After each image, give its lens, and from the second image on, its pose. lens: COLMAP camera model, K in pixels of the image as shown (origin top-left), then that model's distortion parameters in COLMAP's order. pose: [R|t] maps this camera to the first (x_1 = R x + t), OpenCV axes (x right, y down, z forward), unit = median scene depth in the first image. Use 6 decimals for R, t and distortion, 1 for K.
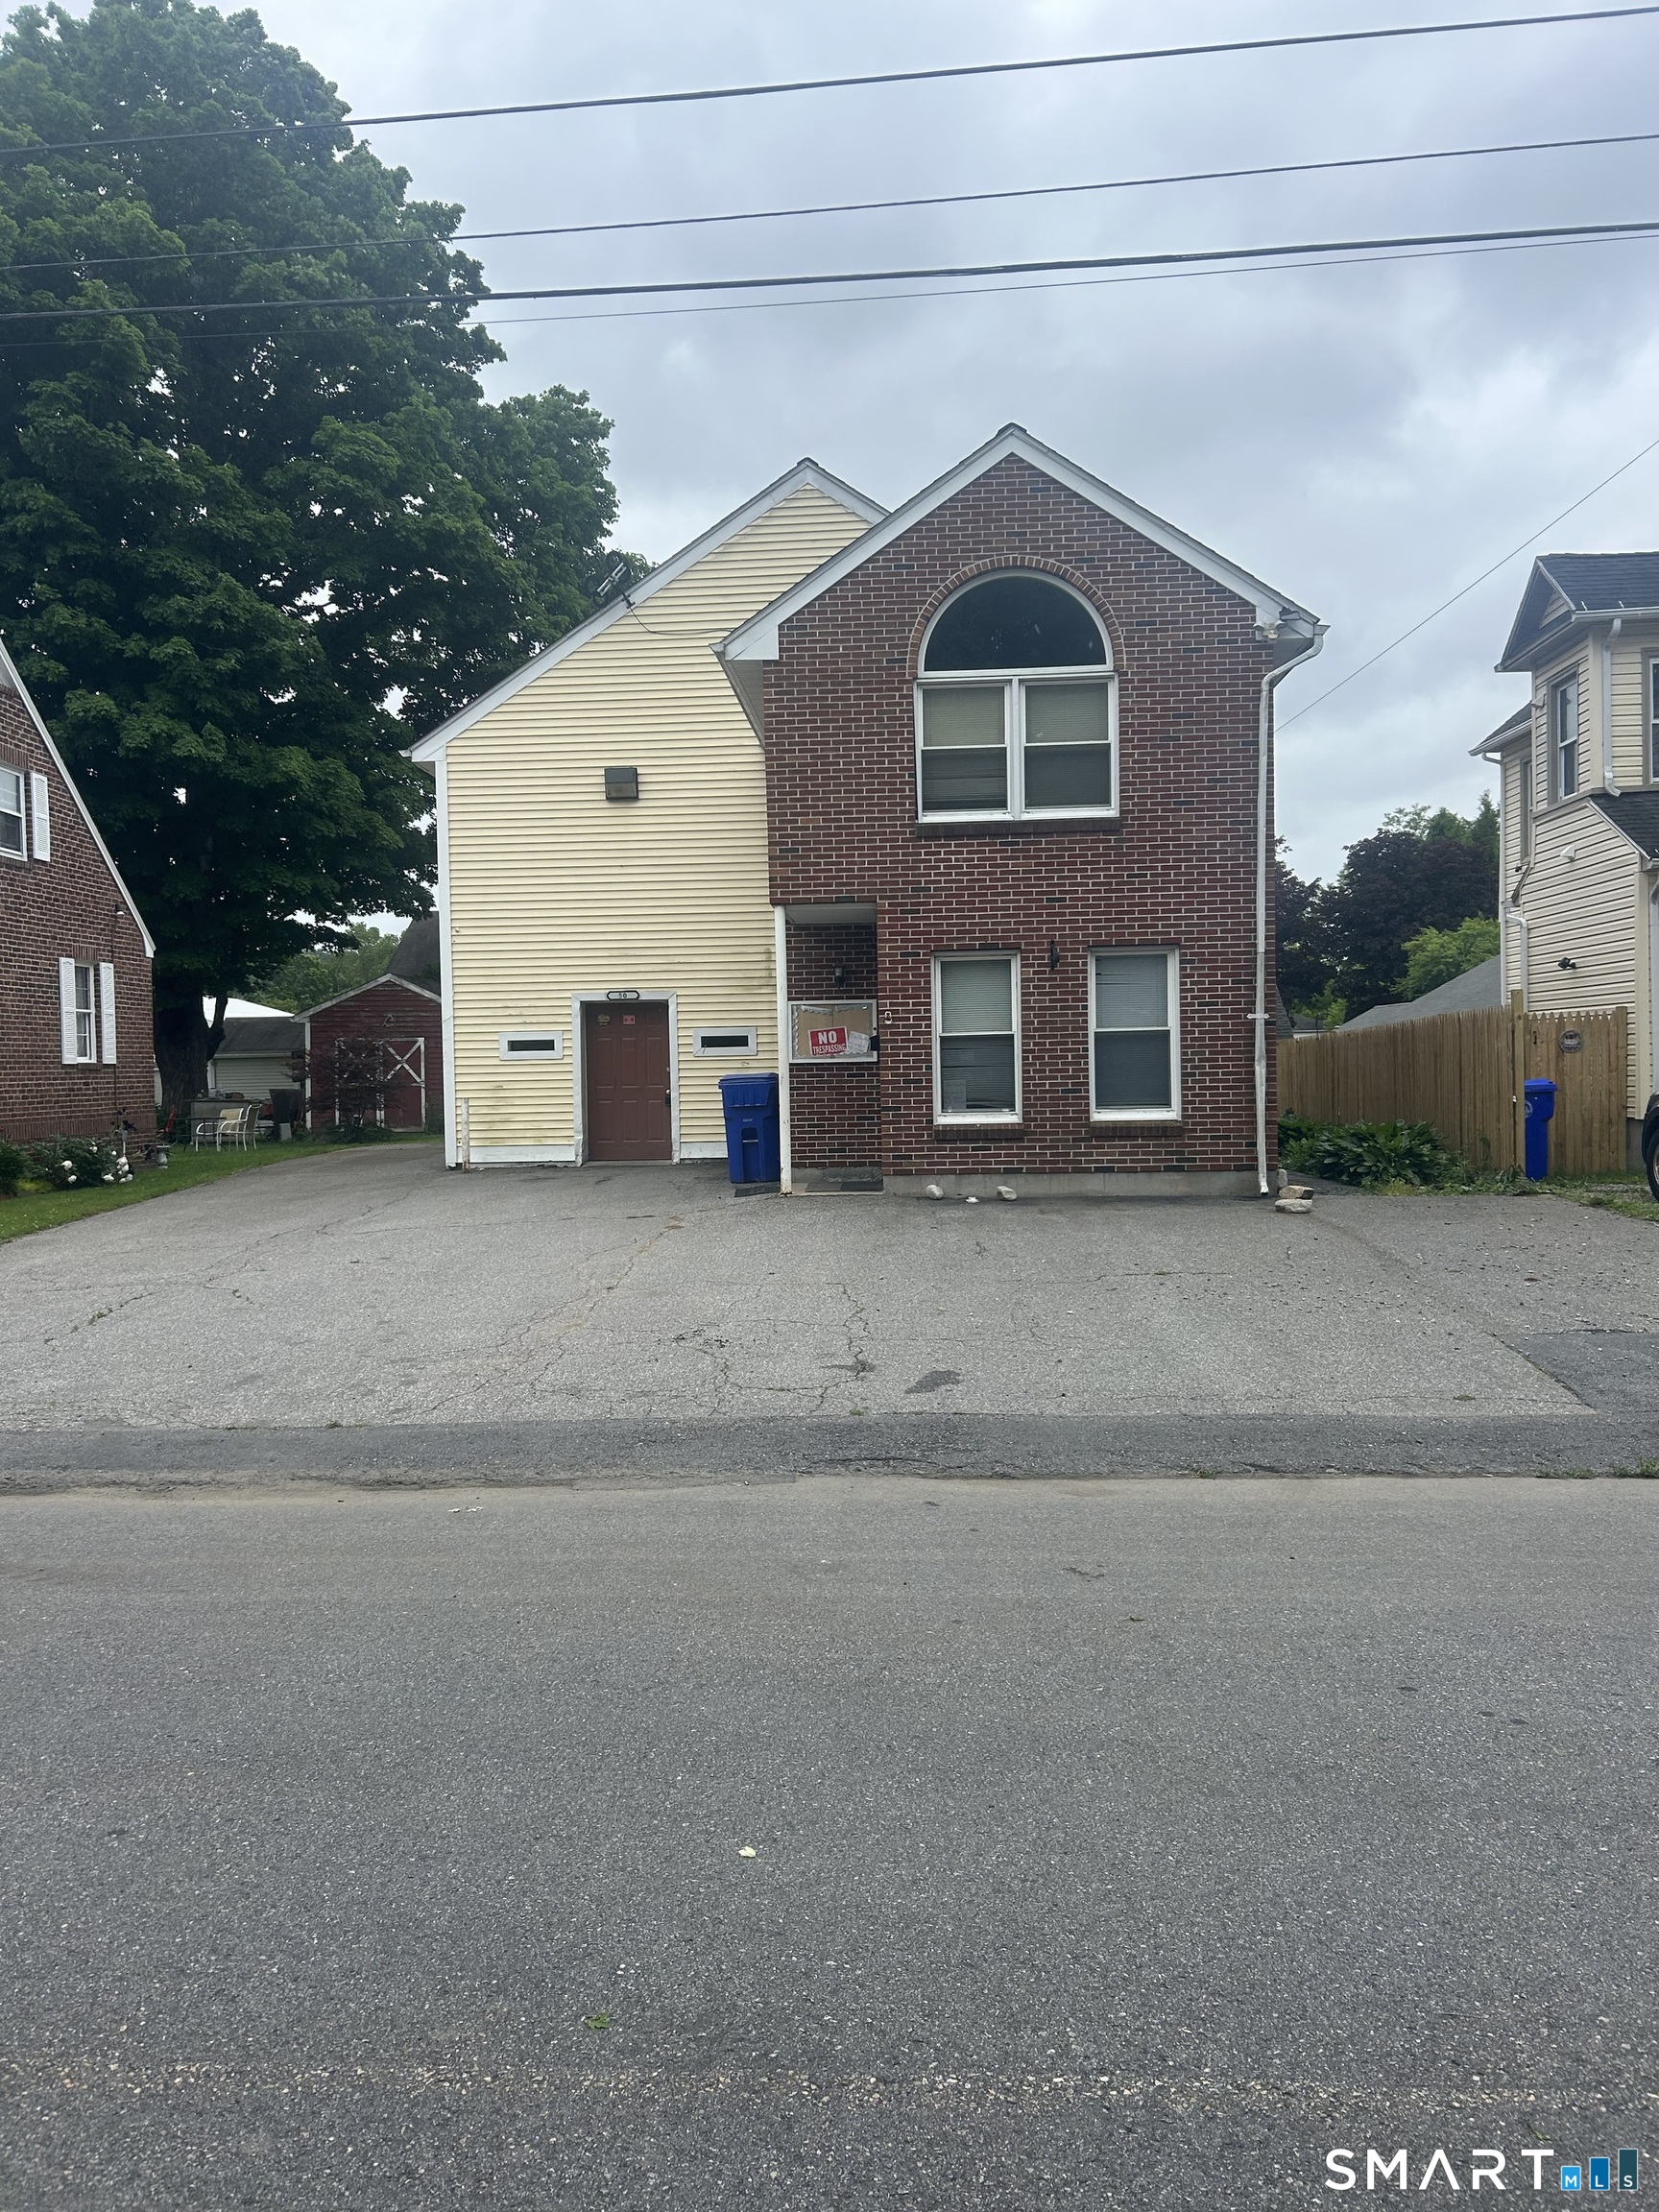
lens RADIAL K [[1651.0, 0, 822.7], [0, 1651.0, 1114.6], [0, 0, 1]] dist [0.068744, -0.073006]
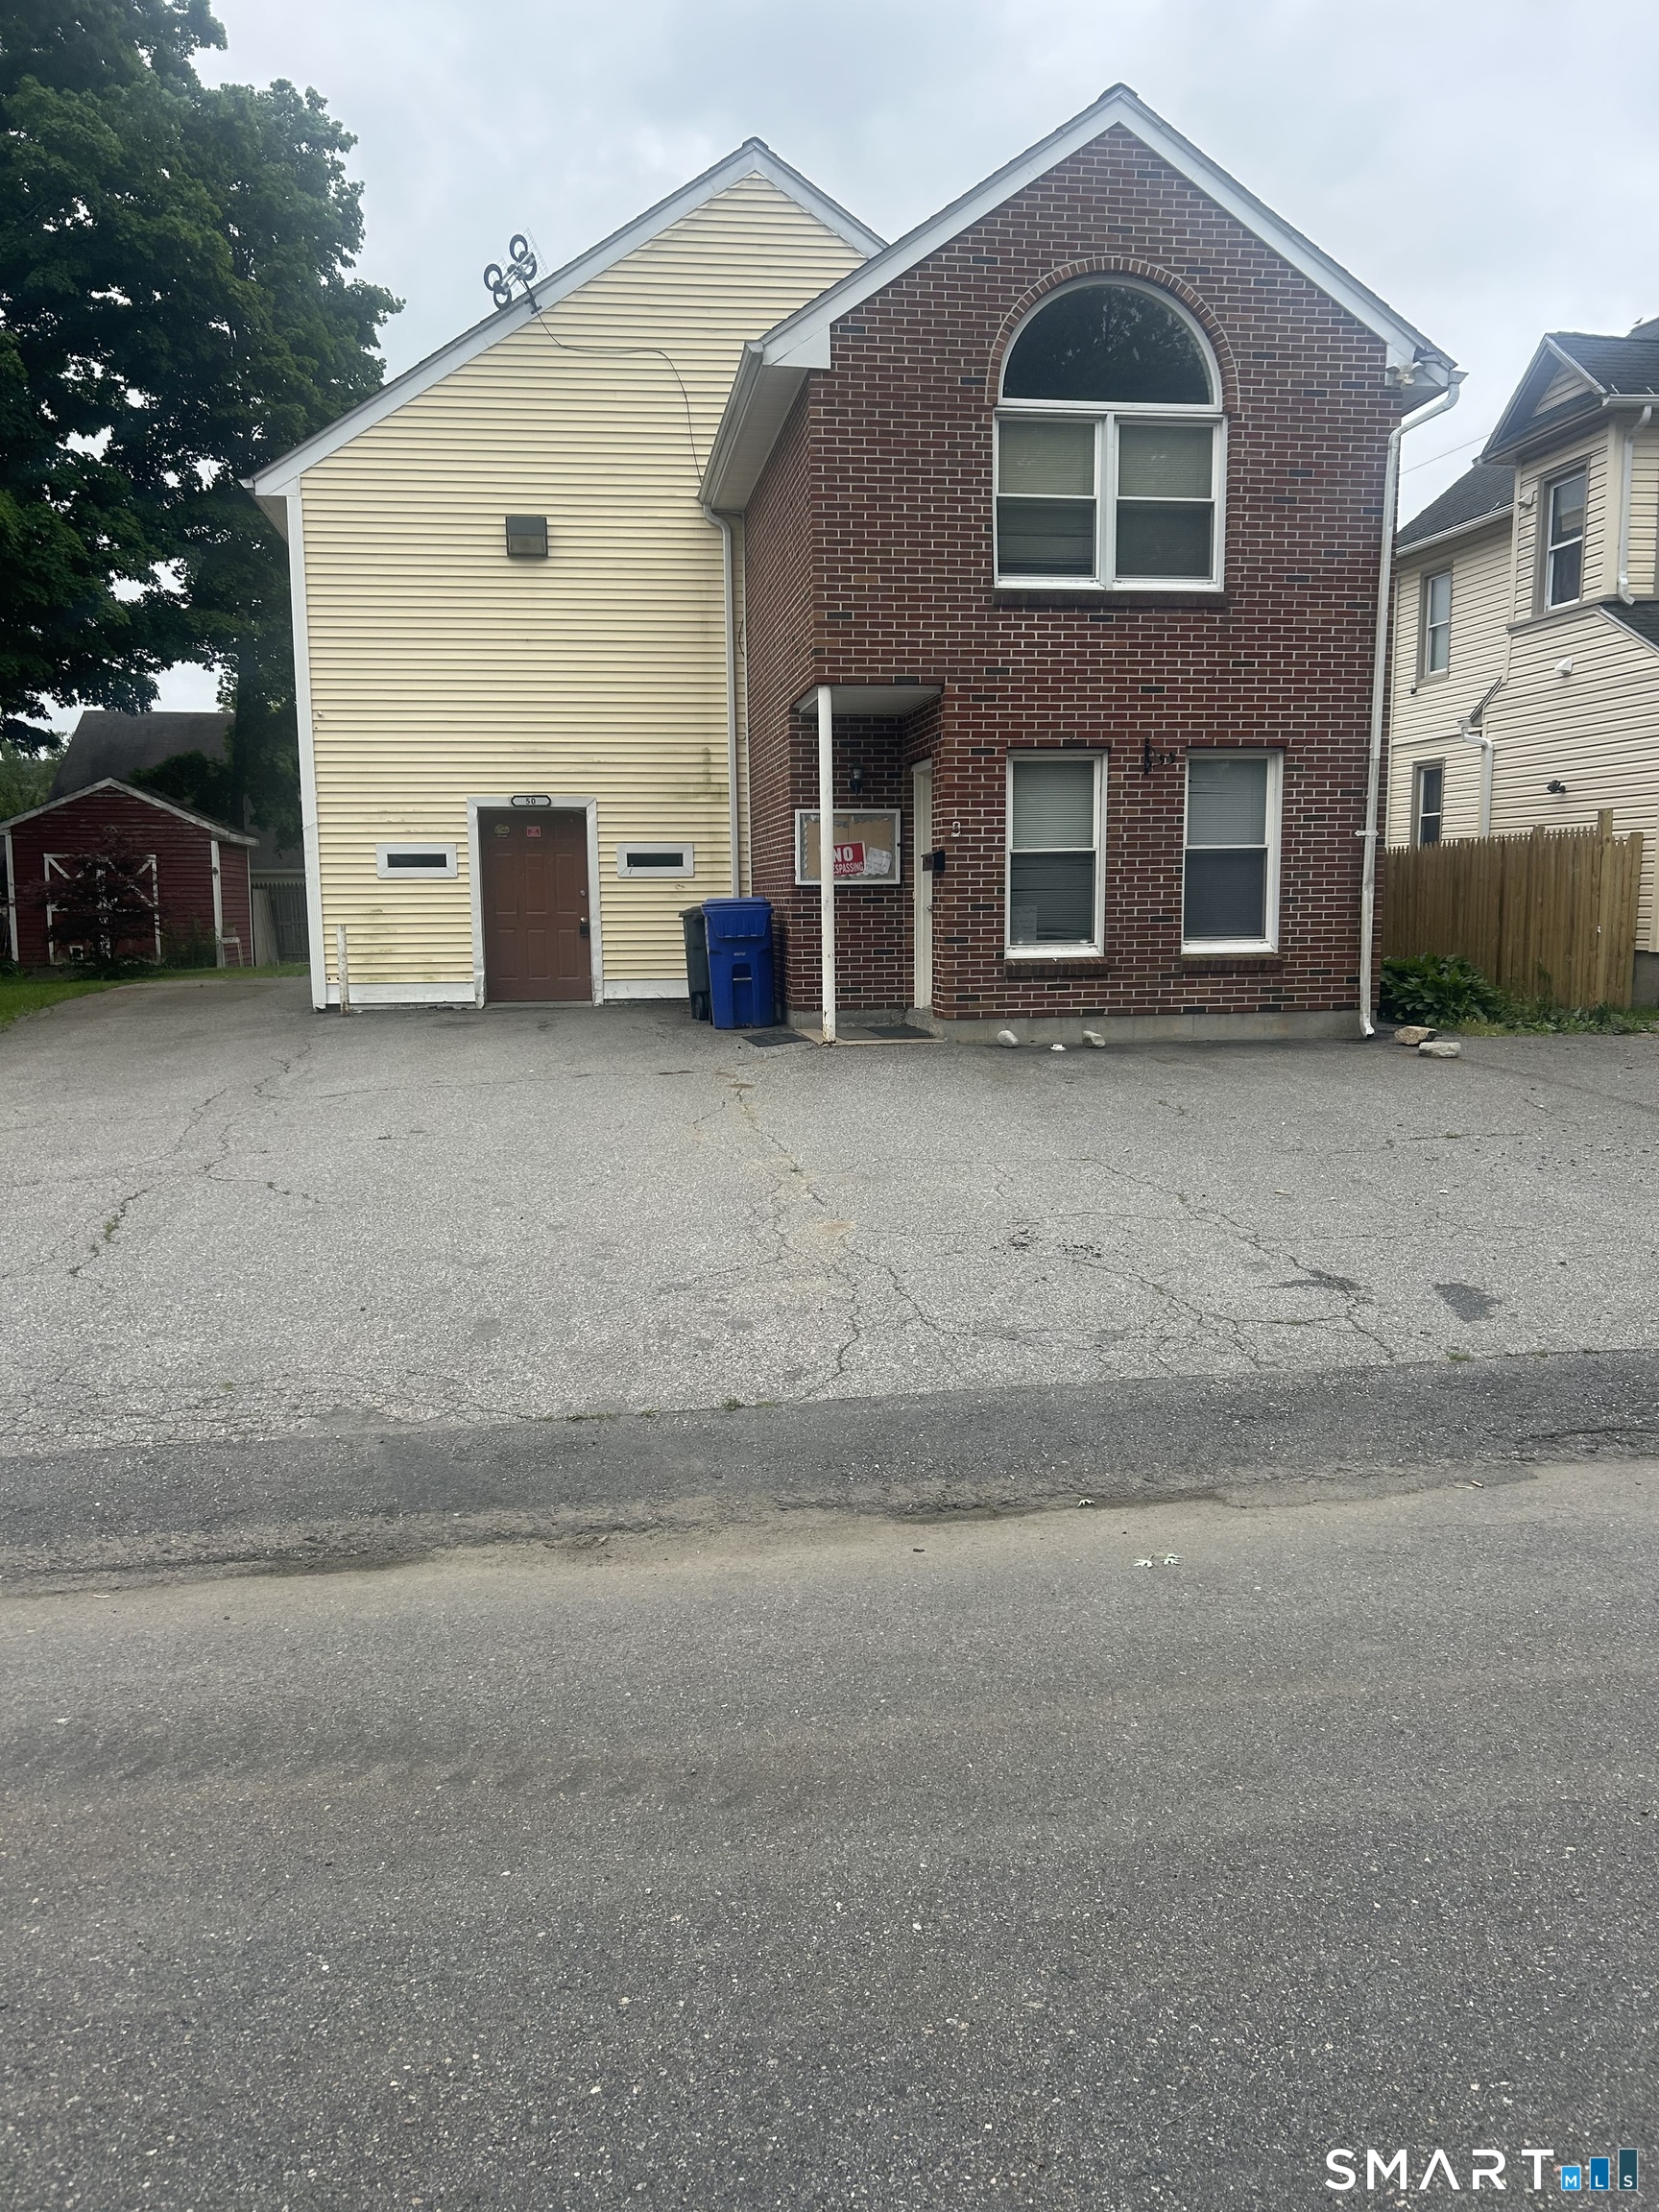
lens RADIAL K [[1651.0, 0, 816.4], [0, 1651.0, 1116.7], [0, 0, 1]] dist [0.068744, -0.073006]
pose [[0.977493, -0.019051, 0.210105, -0.187287], [-0.001964, 0.995050, 0.099360, 0.002594], [-0.210958, -0.097536, 0.972617, 0.169907]]
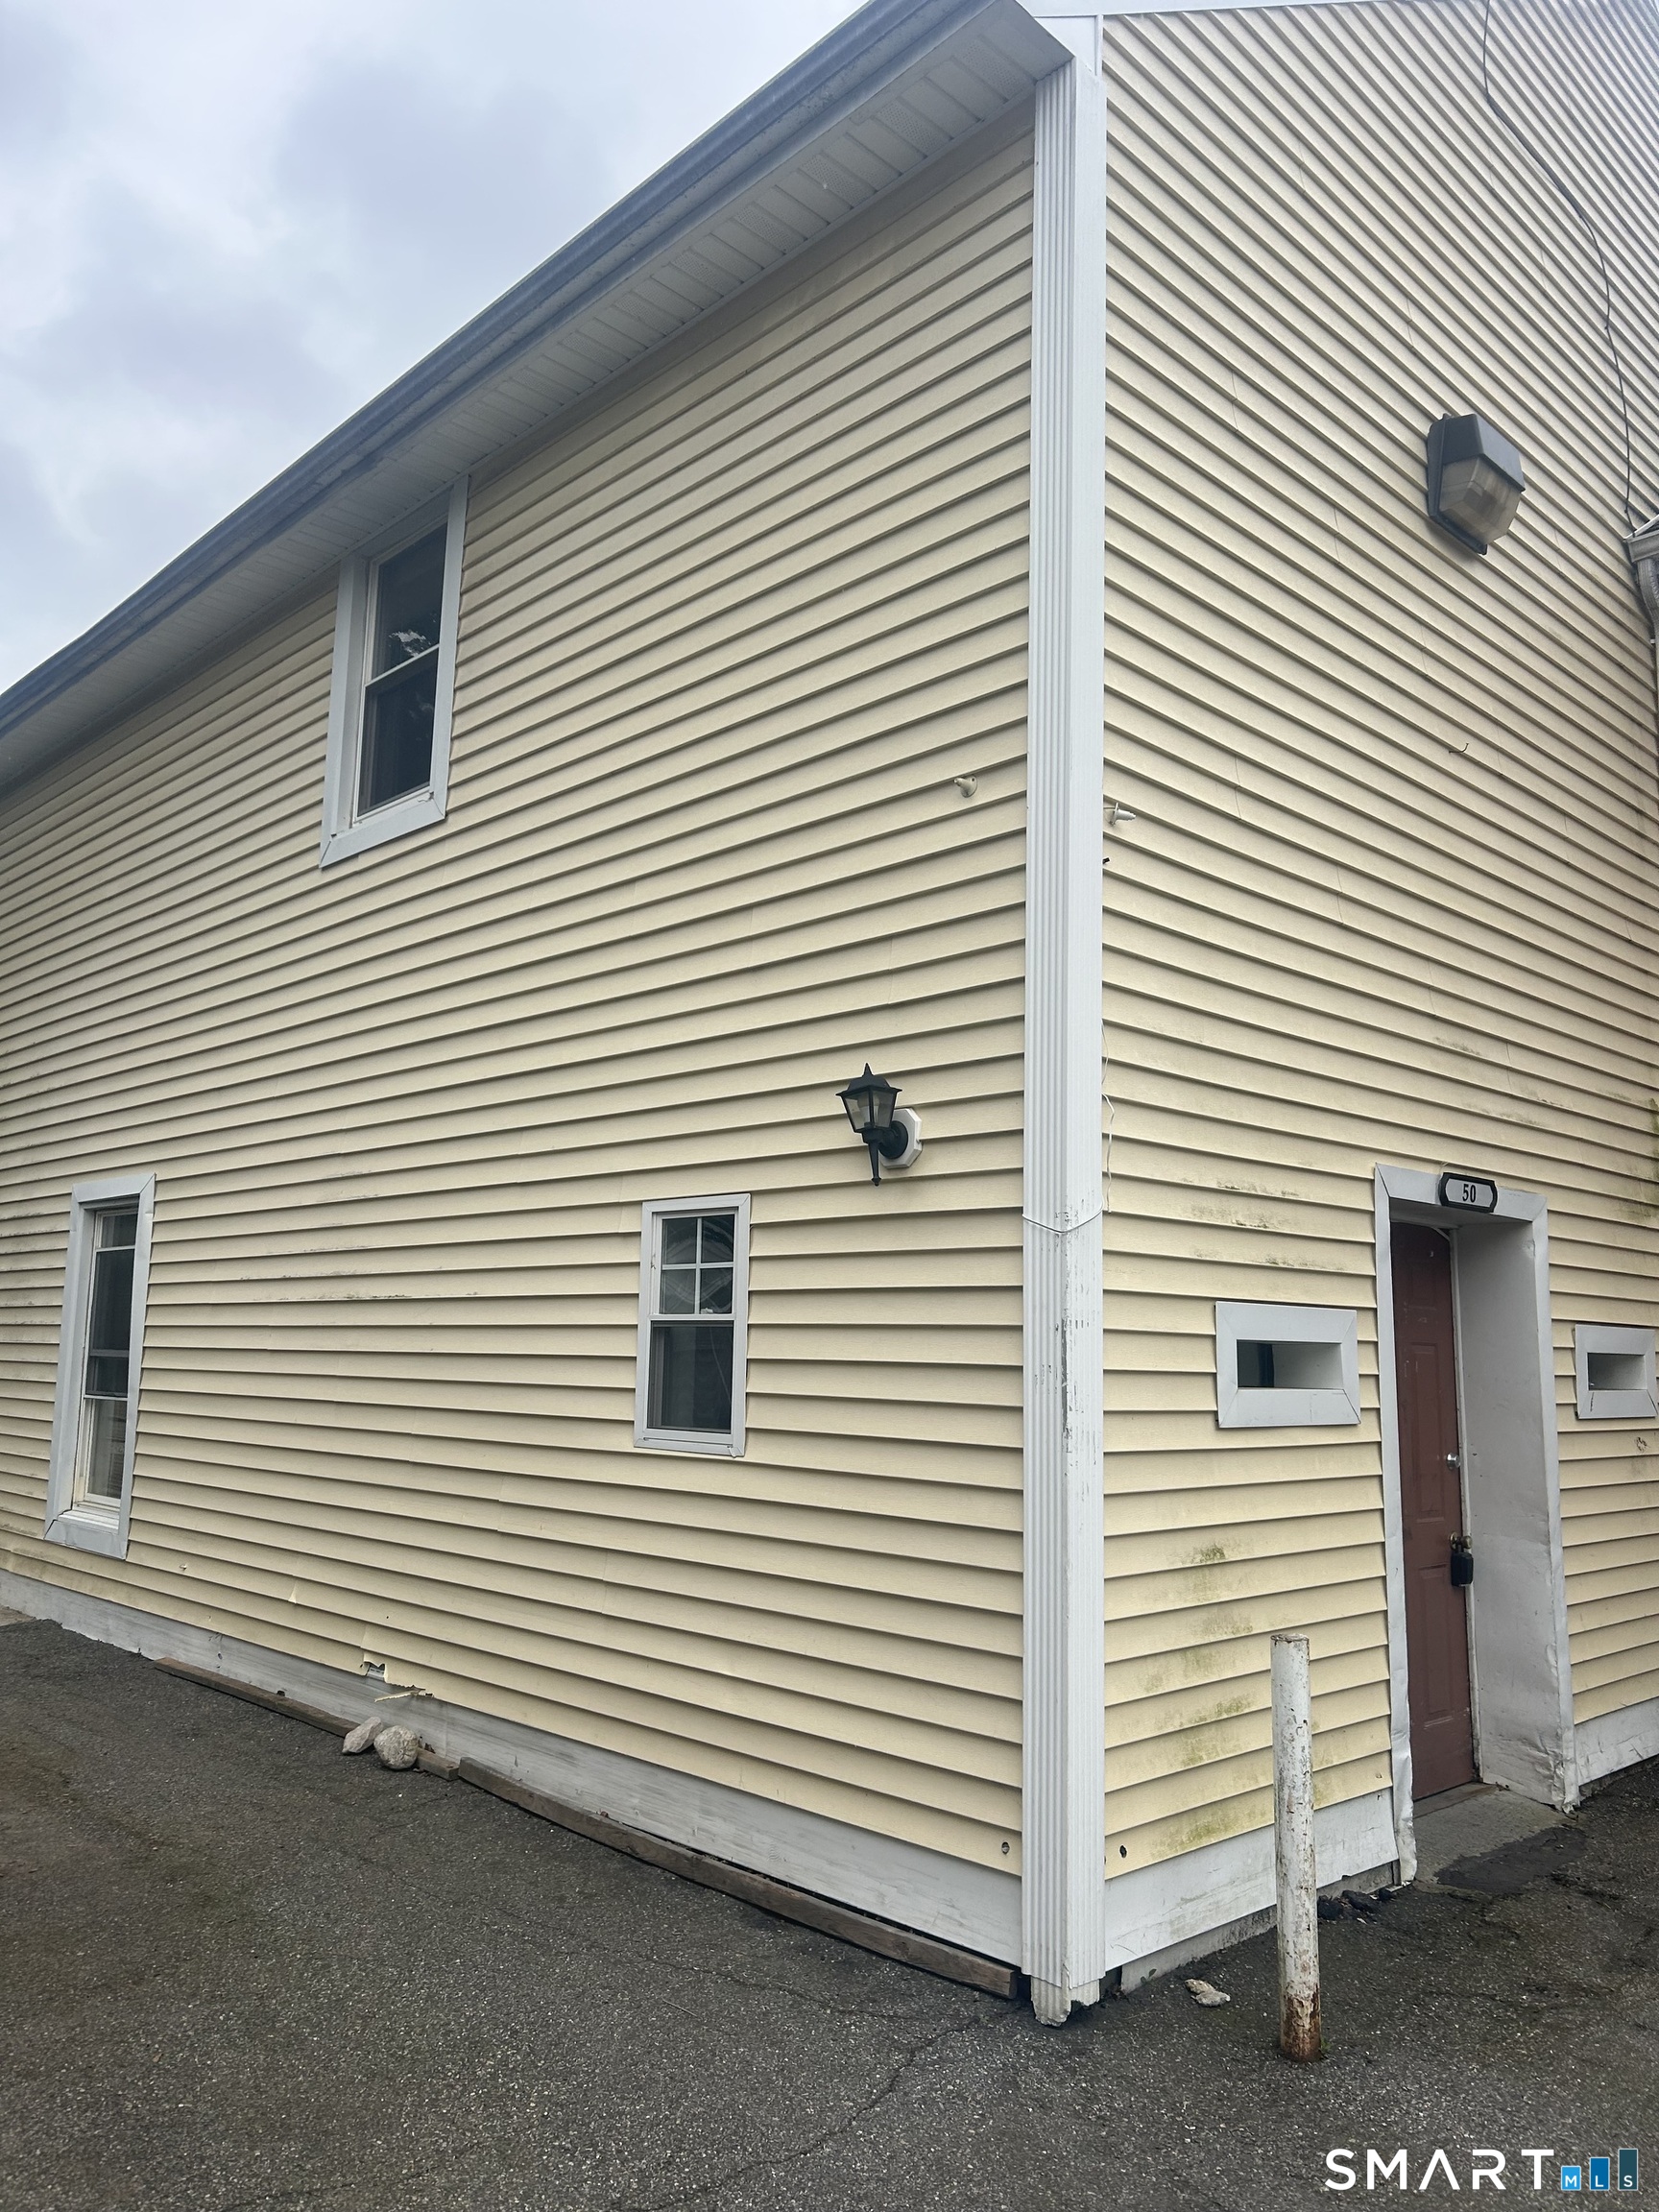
lens RADIAL K [[1651.0, 0, 850.2], [0, 1651.0, 1141.0], [0, 0, 1]] dist [0.068744, -0.073006]
pose [[0.667955, 0.128130, 0.733088, -0.467244], [-0.002090, 0.985386, -0.170322, -0.039045], [-0.744198, 0.112235, 0.658462, 1.051058]]
